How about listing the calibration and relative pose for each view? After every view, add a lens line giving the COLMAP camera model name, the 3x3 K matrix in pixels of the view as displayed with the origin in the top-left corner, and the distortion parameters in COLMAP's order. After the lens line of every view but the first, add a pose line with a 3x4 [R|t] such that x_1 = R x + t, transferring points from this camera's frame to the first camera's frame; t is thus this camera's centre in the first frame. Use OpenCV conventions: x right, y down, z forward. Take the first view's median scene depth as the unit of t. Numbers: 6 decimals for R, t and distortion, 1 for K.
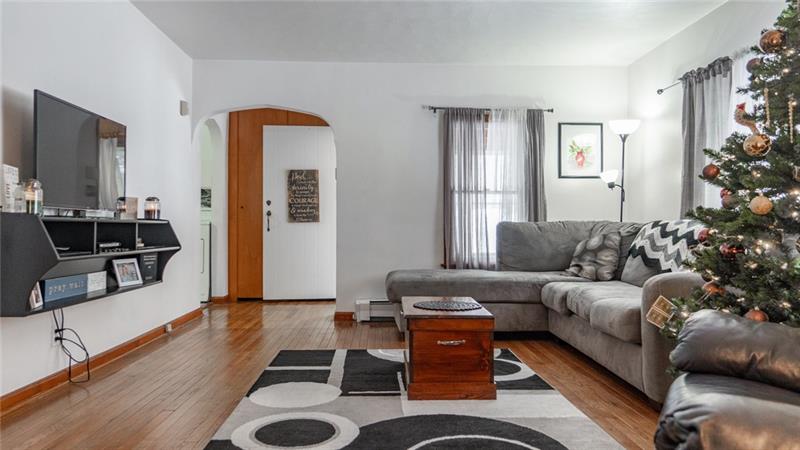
lens RADIAL K [[574.6, 0, 397.9], [0, 574.6, 224.0], [0, 0, 1]] dist [0.020807, 0.002338]
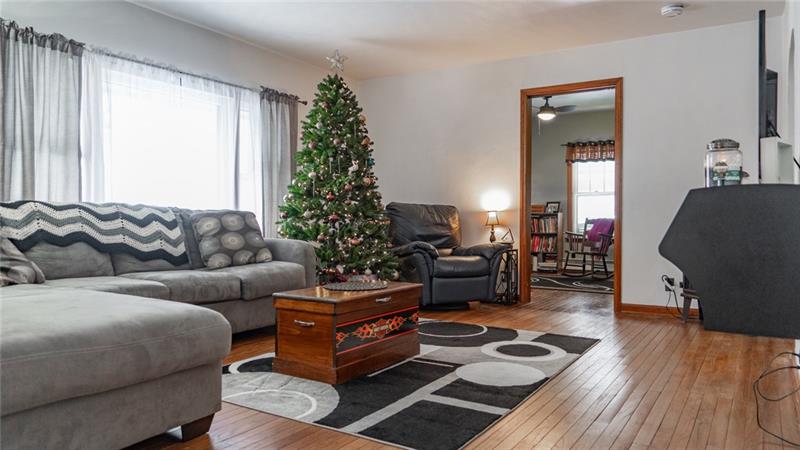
lens RADIAL K [[574.6, 0, 399.5], [0, 574.6, 221.8], [0, 0, 1]] dist [0.020807, 0.002338]
pose [[-0.827438, -0.008448, 0.561494, -0.350040], [-0.011804, 0.999928, -0.002351, 0.016271], [-0.561433, -0.008573, -0.827478, 1.132016]]
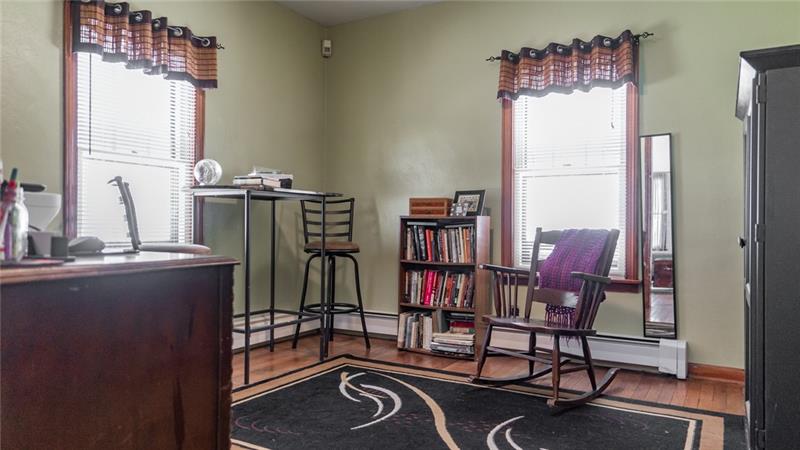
lens RADIAL K [[574.6, 0, 397.1], [0, 574.6, 229.7], [0, 0, 1]] dist [0.020807, 0.002338]
pose [[-0.833491, -0.007145, 0.552487, -0.276993], [-0.019413, 0.999678, -0.016359, 0.014720], [-0.552192, -0.024360, -0.833361, 0.840955]]
